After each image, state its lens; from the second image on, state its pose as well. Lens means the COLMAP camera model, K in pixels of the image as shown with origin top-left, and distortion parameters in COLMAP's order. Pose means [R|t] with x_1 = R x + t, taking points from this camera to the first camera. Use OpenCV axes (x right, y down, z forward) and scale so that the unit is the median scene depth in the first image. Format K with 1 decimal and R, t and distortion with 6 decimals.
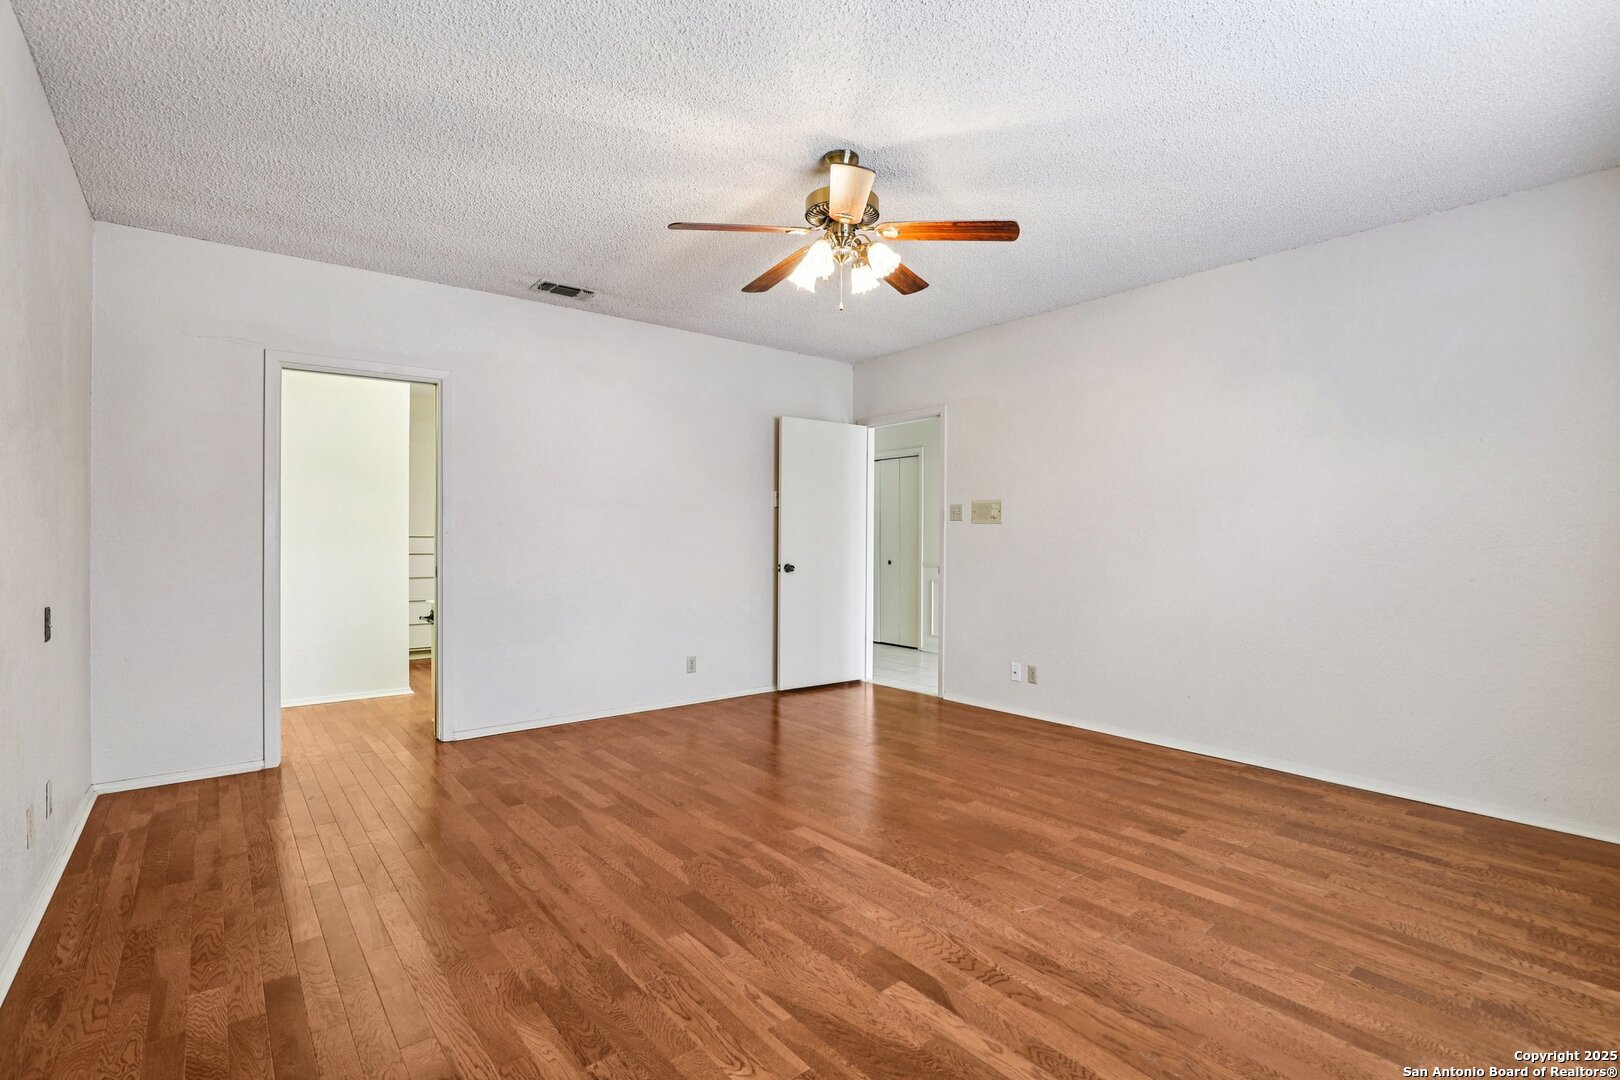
lens RADIAL K [[766.2, 0, 842.1], [0, 766.2, 529.7], [0, 0, 1]] dist [-0.031740, 0.001811]
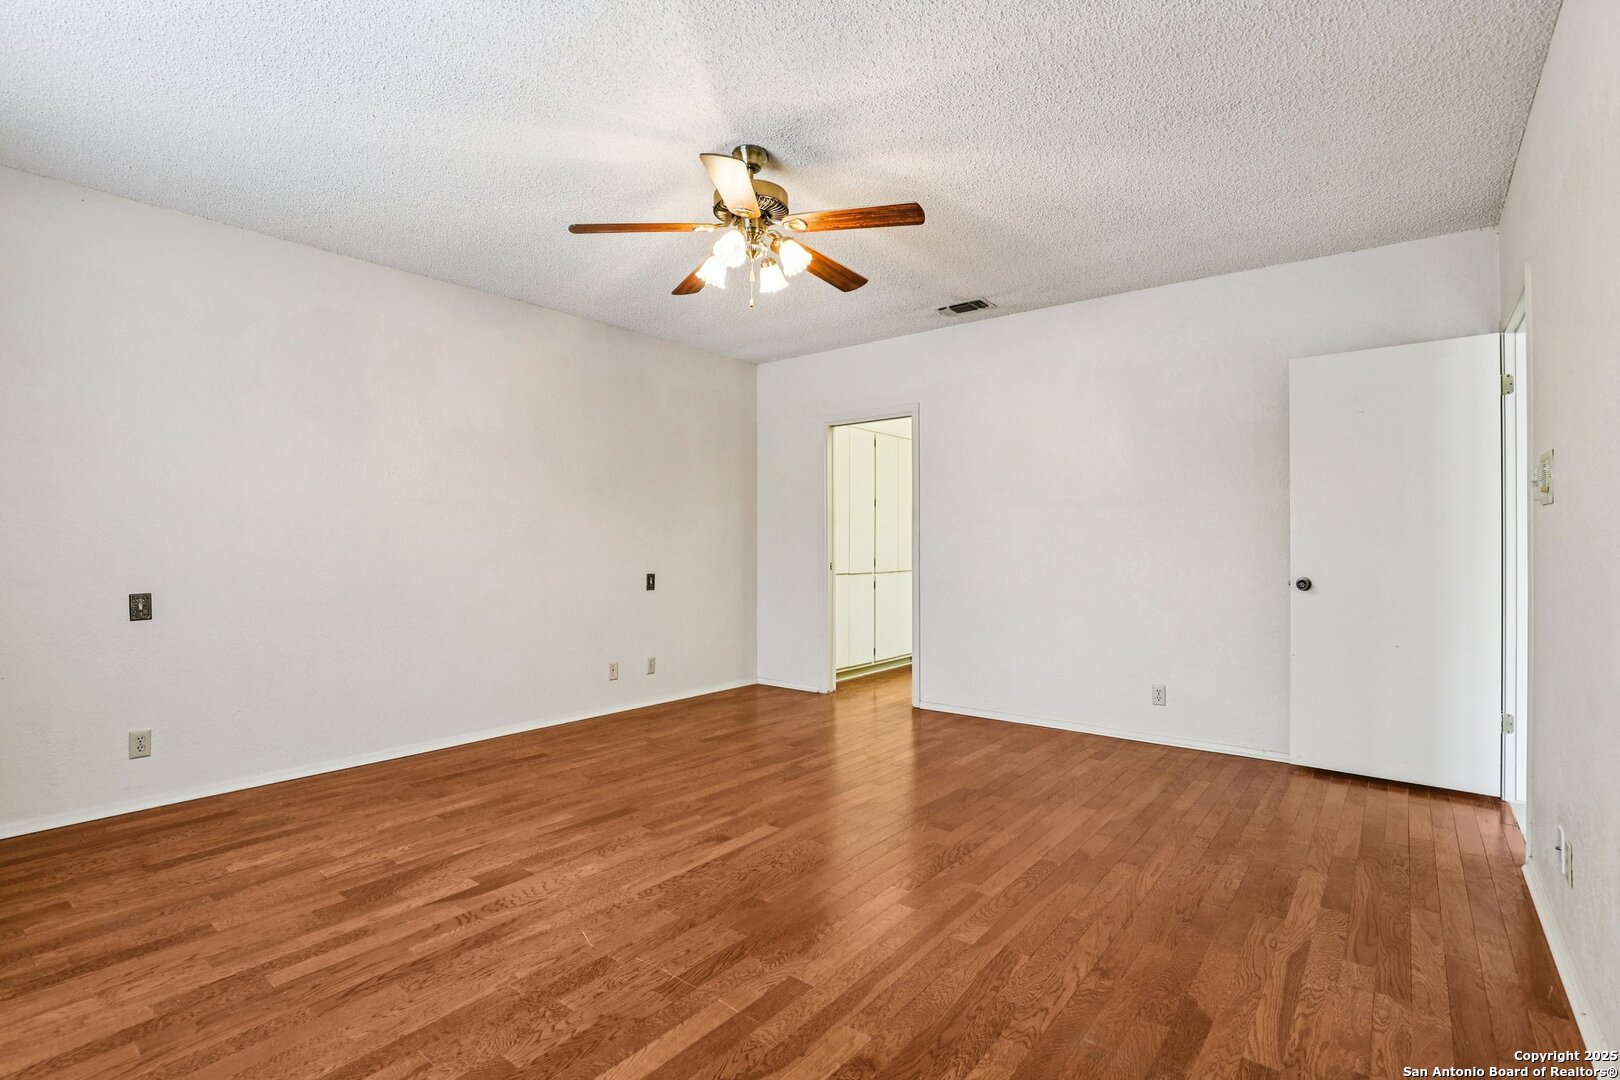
lens RADIAL K [[766.2, 0, 798.6], [0, 766.2, 533.8], [0, 0, 1]] dist [-0.031740, 0.001811]
pose [[0.184053, -0.011588, -0.982848, 0.993376], [0.011249, 0.999890, -0.009682, 0.015368], [0.982852, -0.009274, 0.184163, 0.895601]]
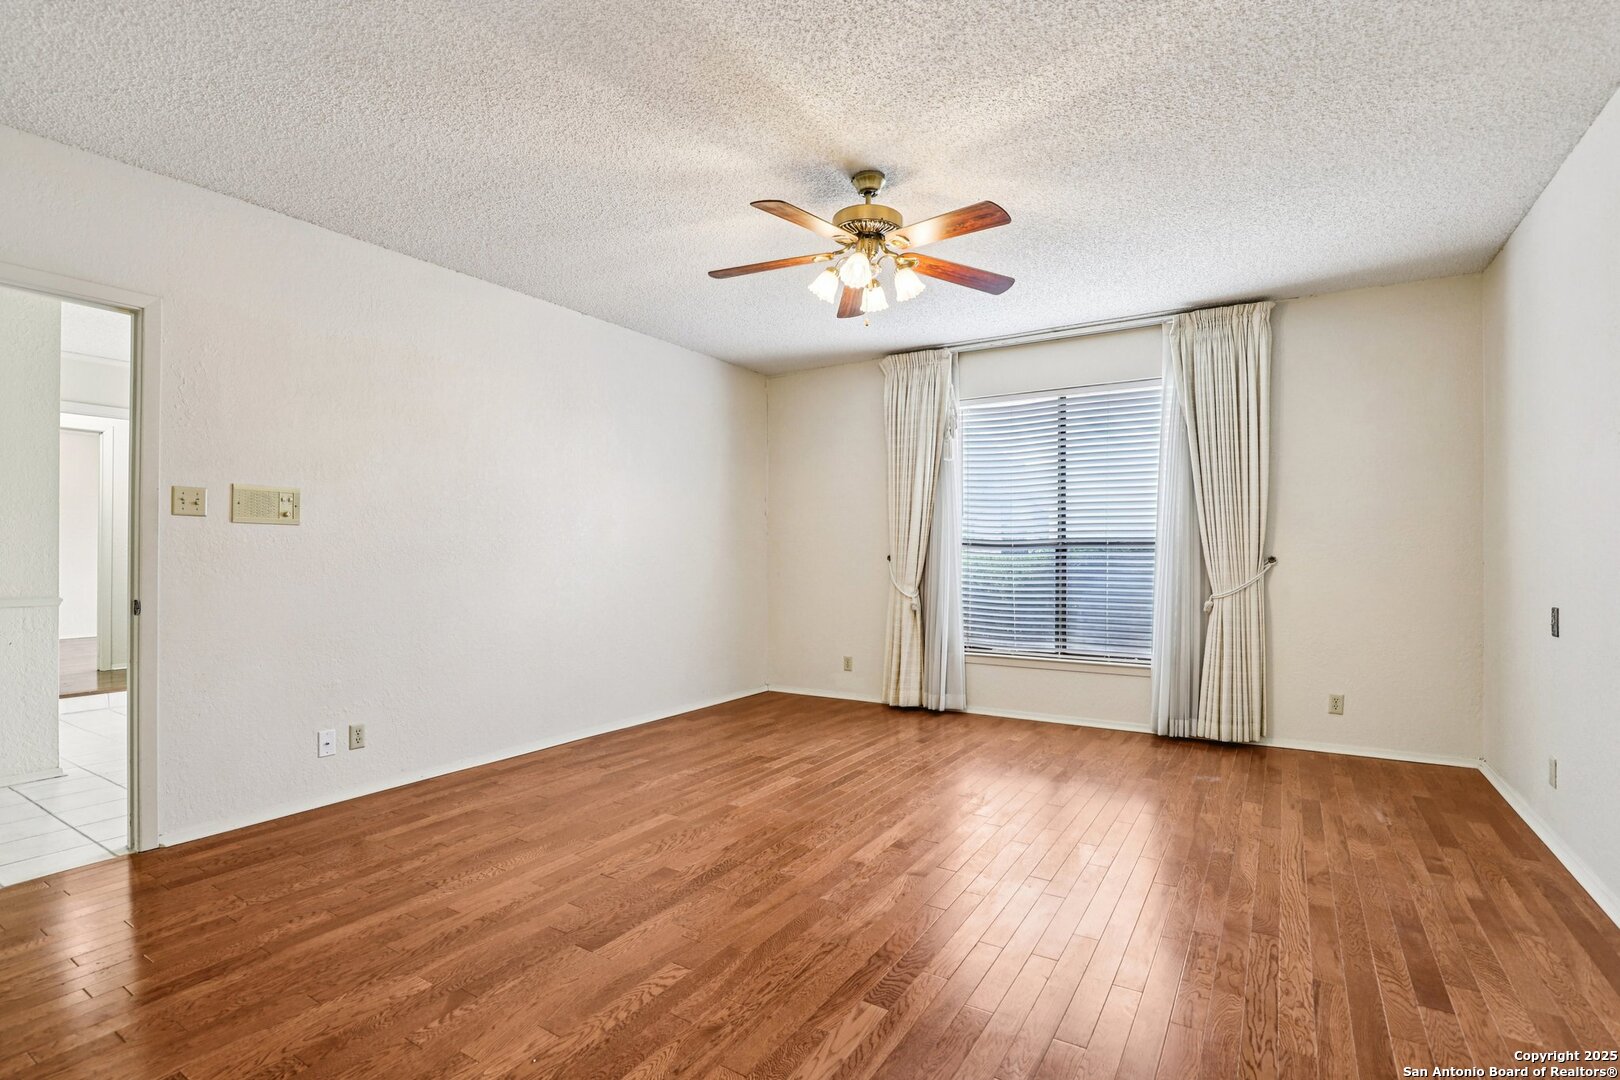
lens RADIAL K [[766.2, 0, 809.7], [0, 766.2, 542.5], [0, 0, 1]] dist [-0.031740, 0.001811]
pose [[-0.302193, 0.007544, 0.953217, -0.973772], [-0.009197, 0.999899, -0.010829, 0.018094], [-0.953202, -0.012039, -0.302094, 1.409732]]
